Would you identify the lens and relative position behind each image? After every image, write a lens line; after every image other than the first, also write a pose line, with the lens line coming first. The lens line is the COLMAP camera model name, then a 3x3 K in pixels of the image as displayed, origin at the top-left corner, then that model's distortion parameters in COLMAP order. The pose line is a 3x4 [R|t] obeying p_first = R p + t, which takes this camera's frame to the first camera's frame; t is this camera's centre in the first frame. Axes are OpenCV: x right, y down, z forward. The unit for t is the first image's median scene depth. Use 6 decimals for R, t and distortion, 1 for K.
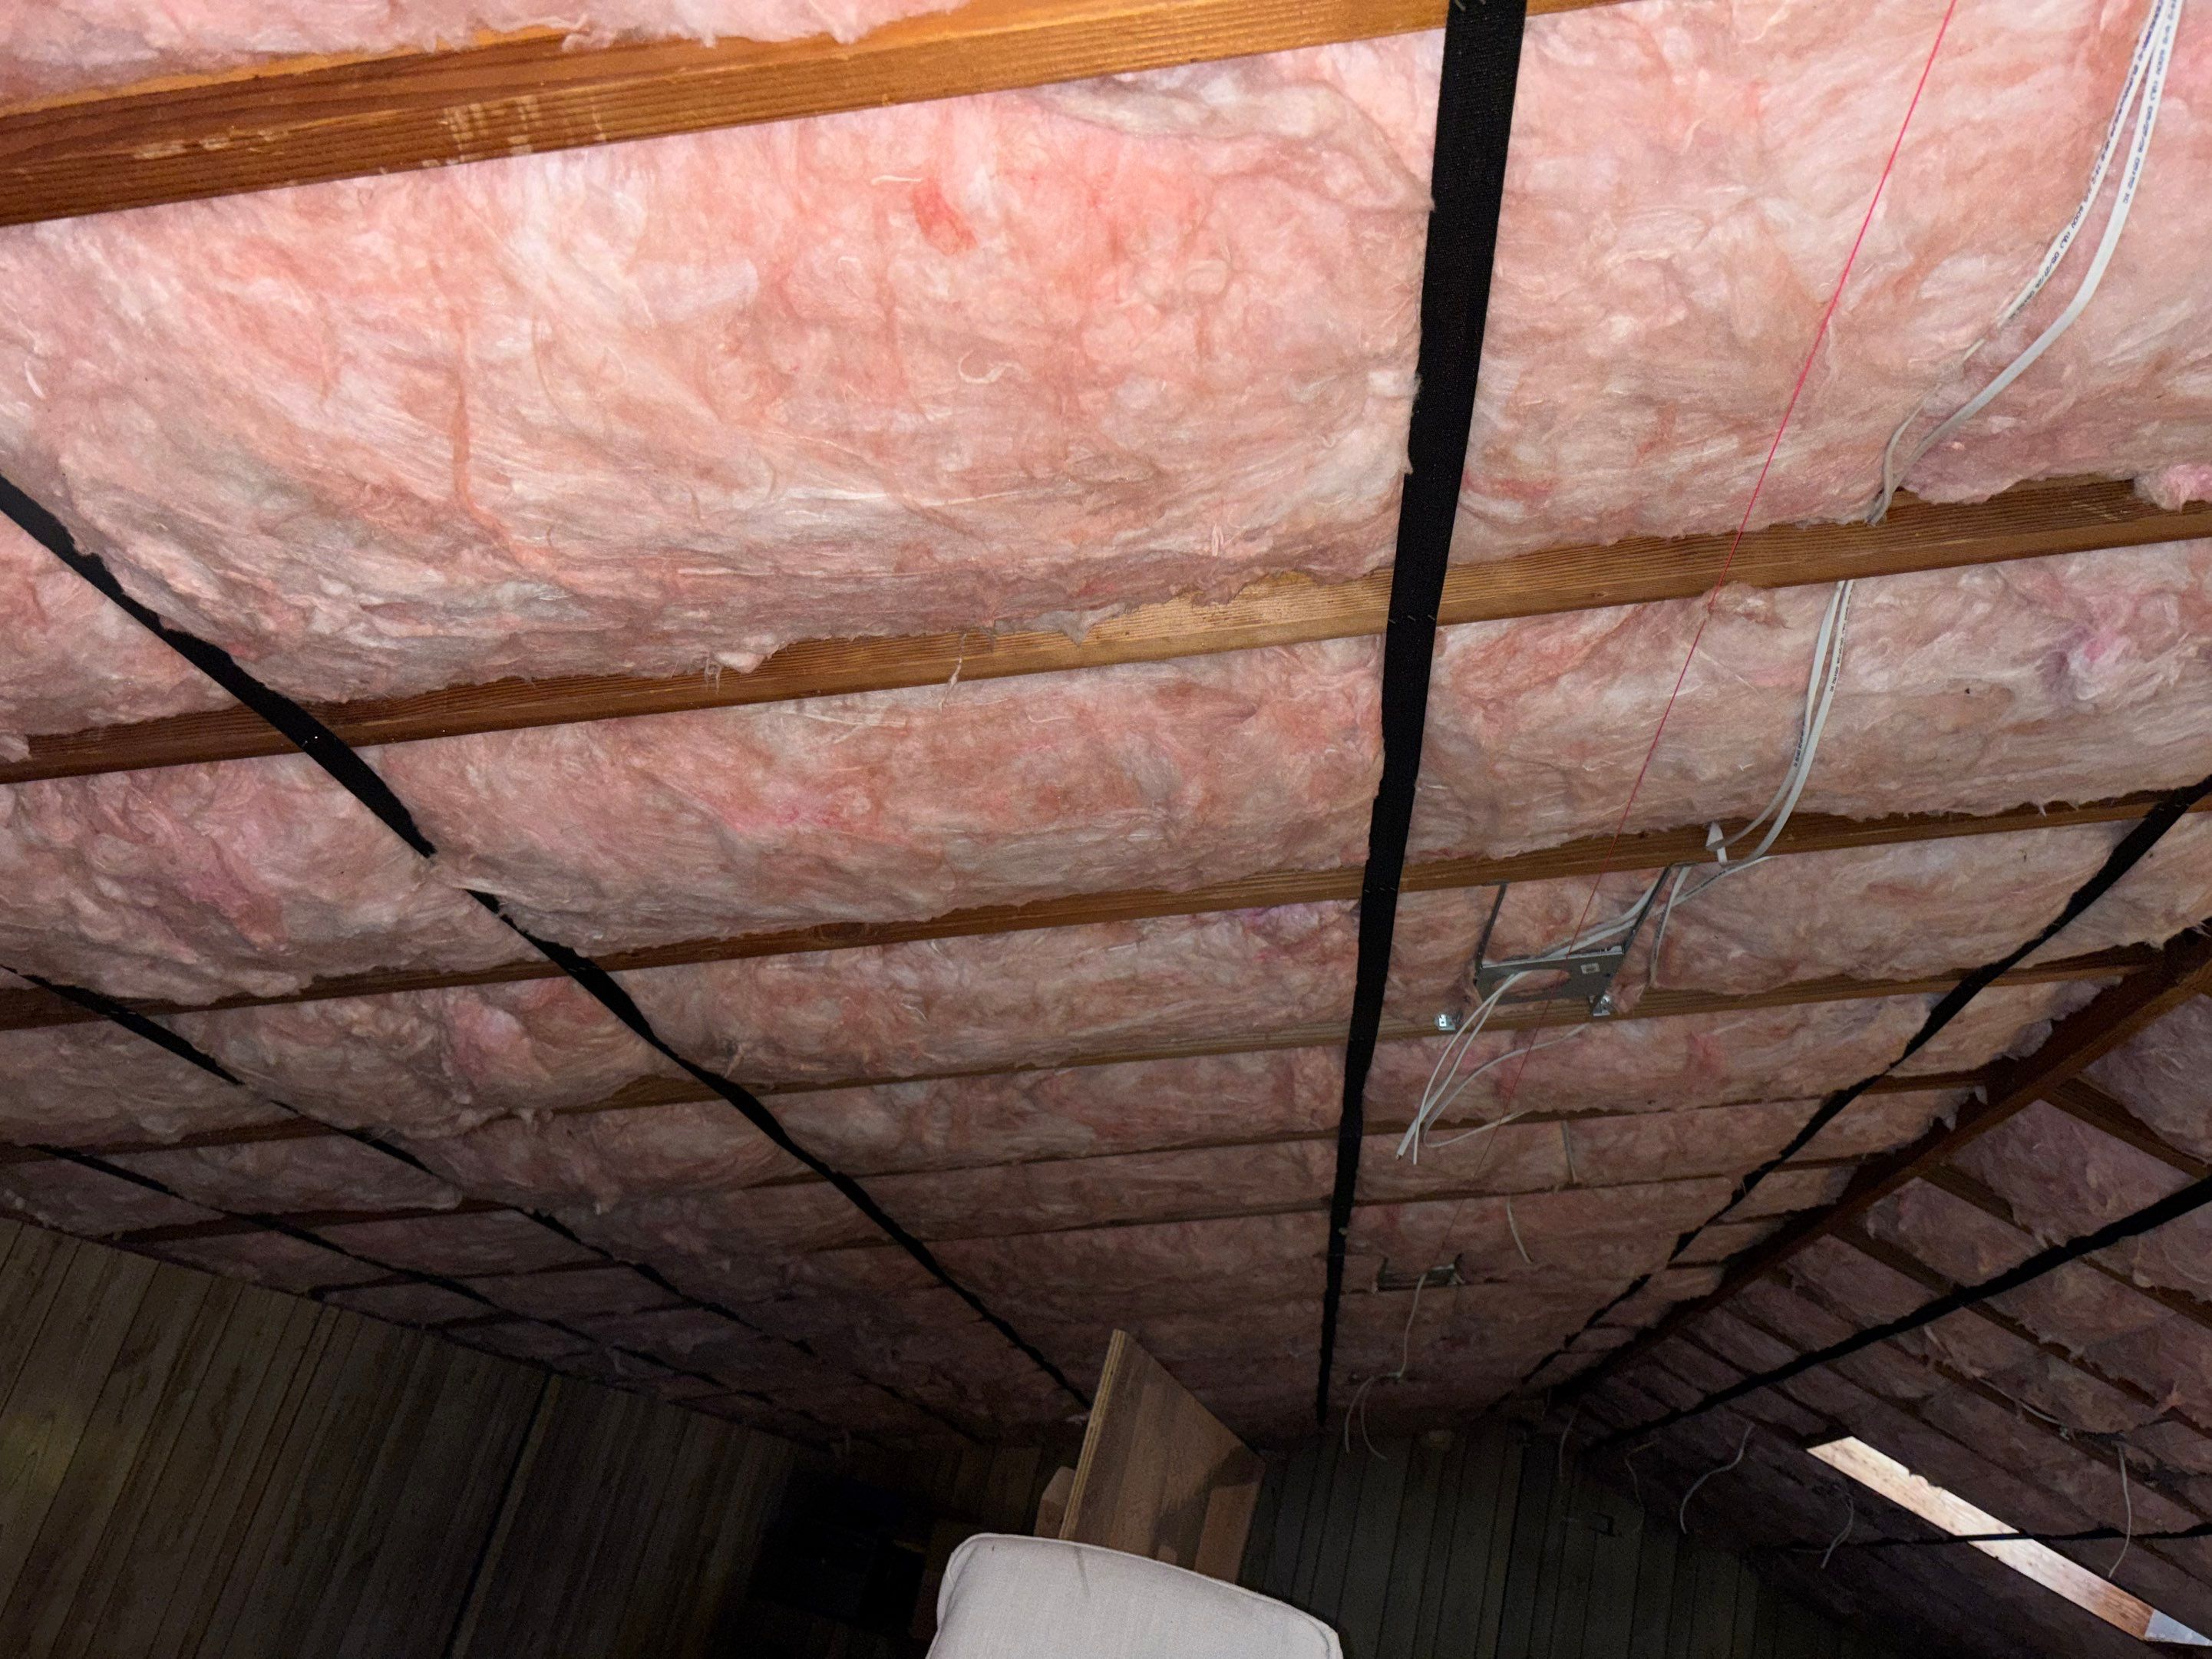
lens RADIAL K [[1632.3, 0, 1116.9], [0, 1632.3, 822.3], [0, 0, 1]] dist [0.015051, -0.010920]
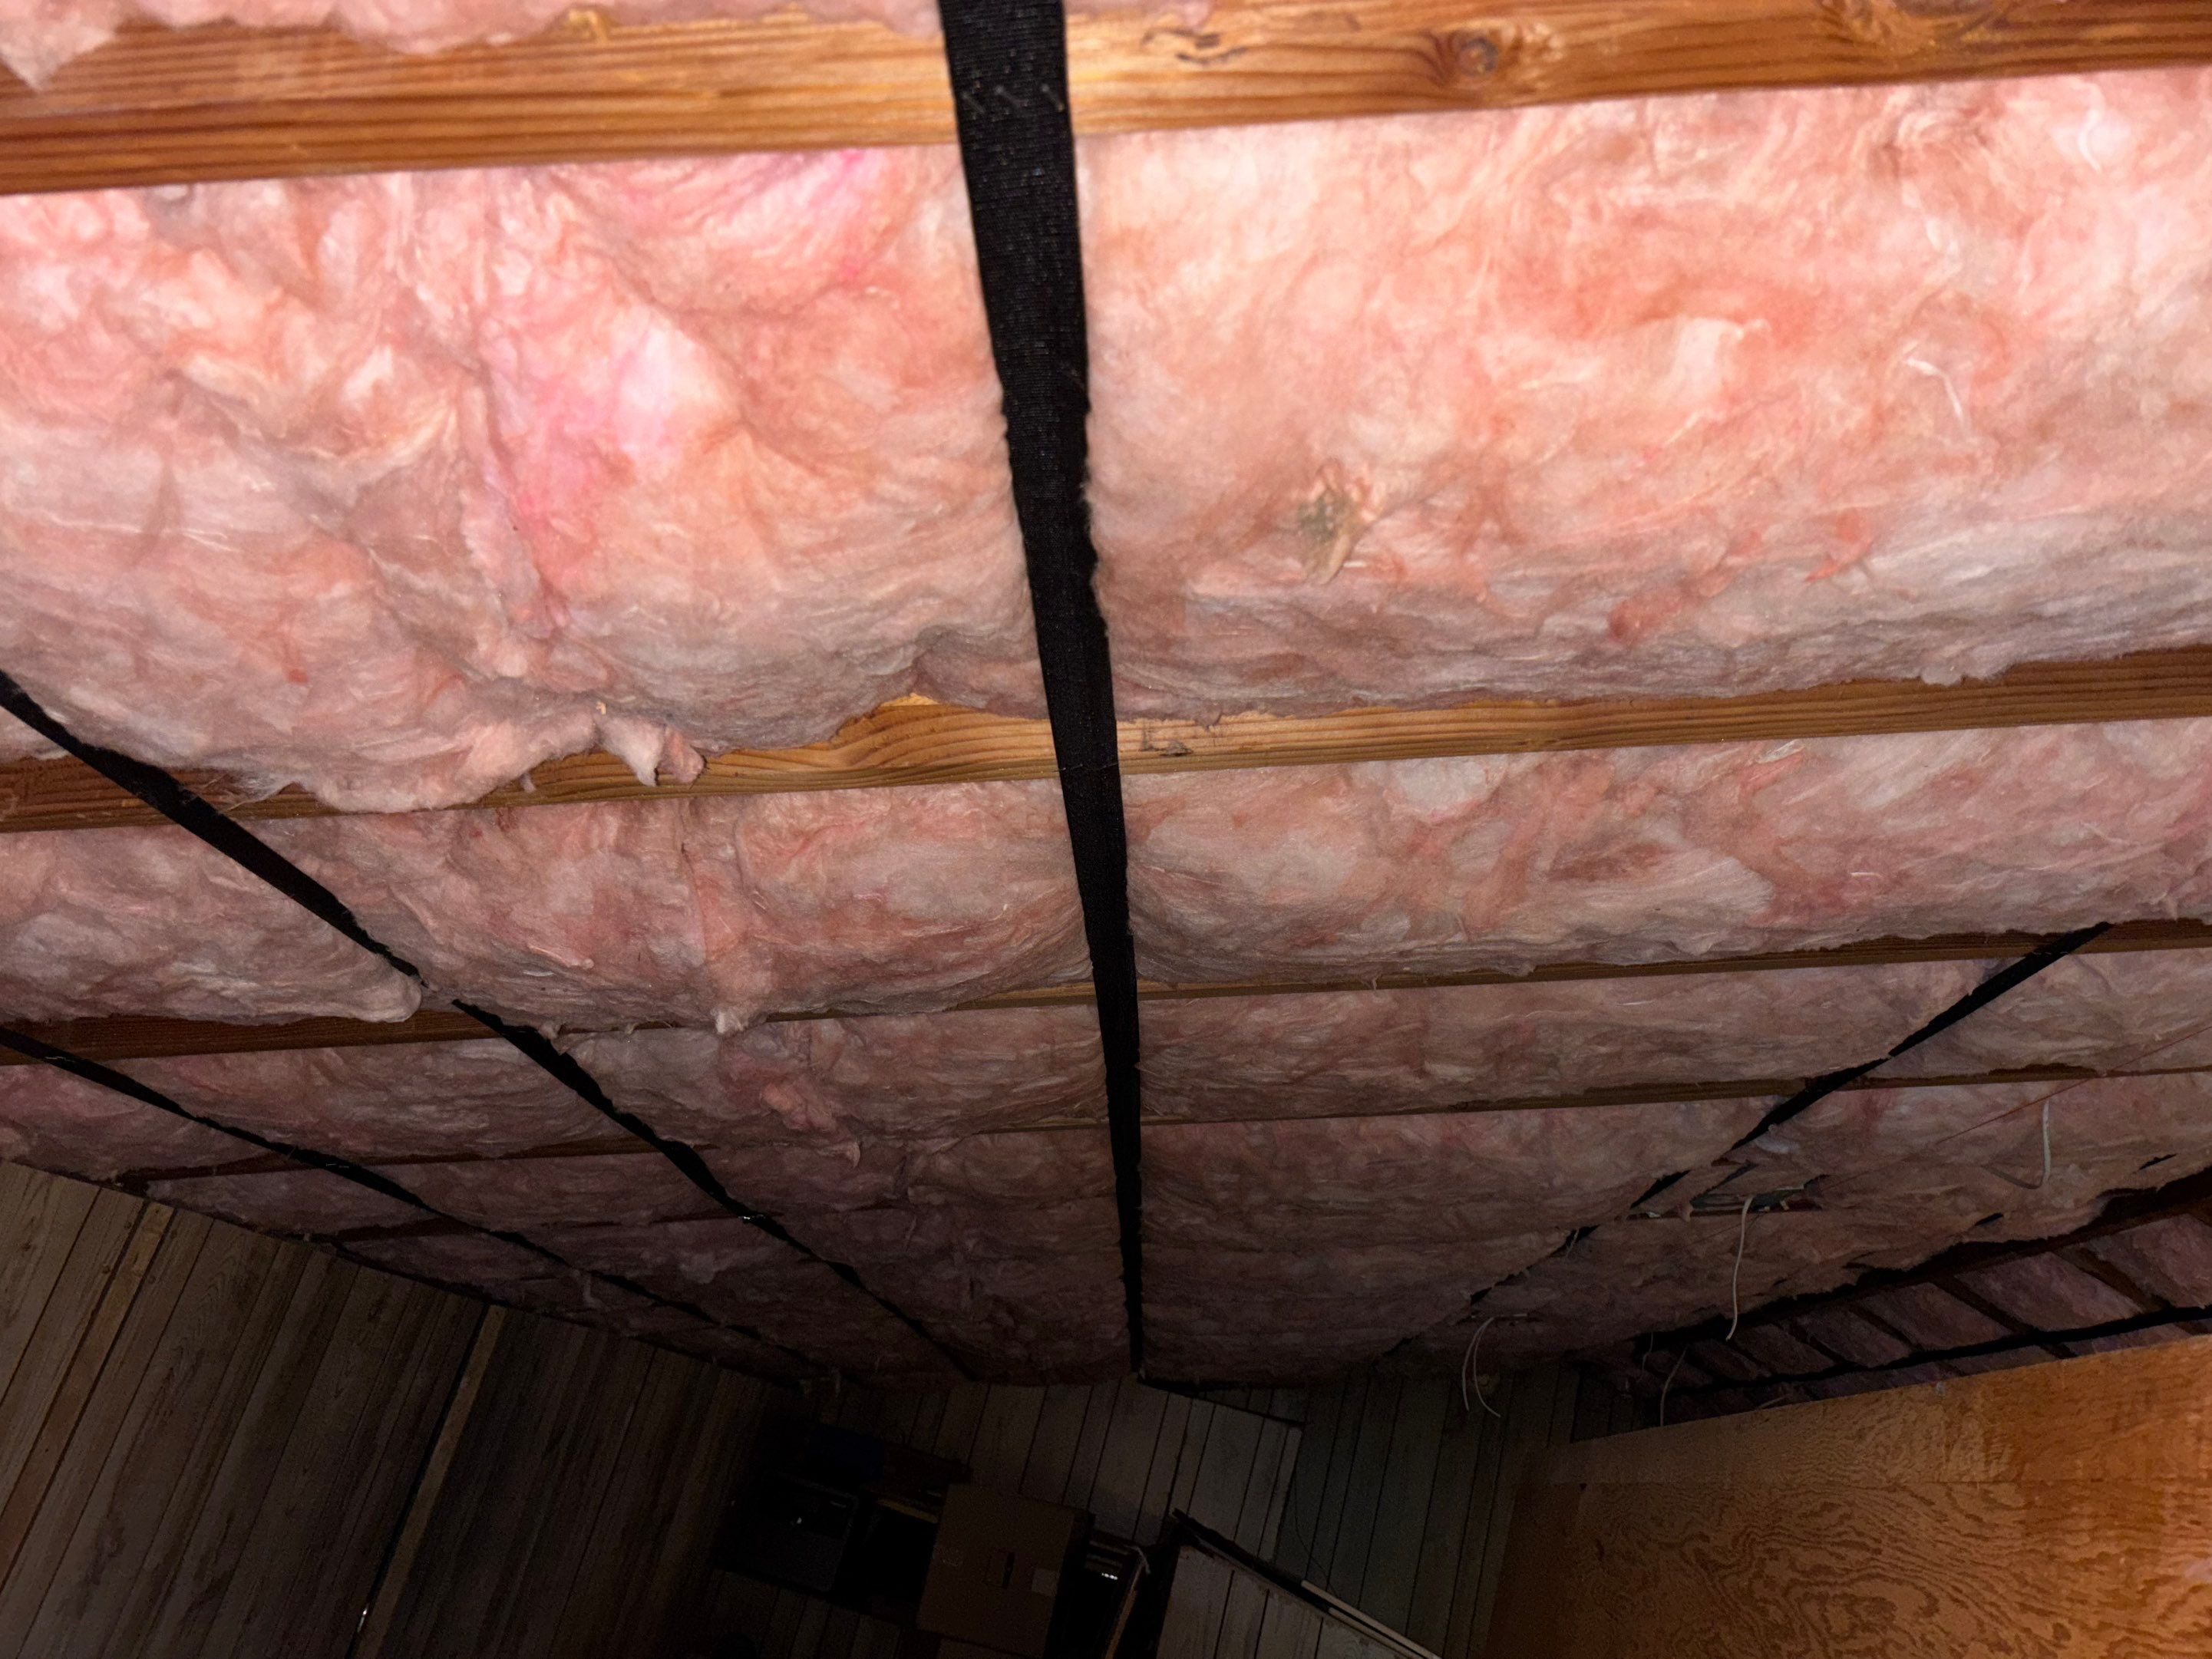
lens RADIAL K [[1632.3, 0, 1086.3], [0, 1632.3, 839.6], [0, 0, 1]] dist [0.015051, -0.010920]
pose [[0.997570, 0.037880, 0.058470, -0.185186], [-0.041348, 0.997384, 0.059293, 0.115640], [-0.056071, -0.061567, 0.996527, 0.400397]]
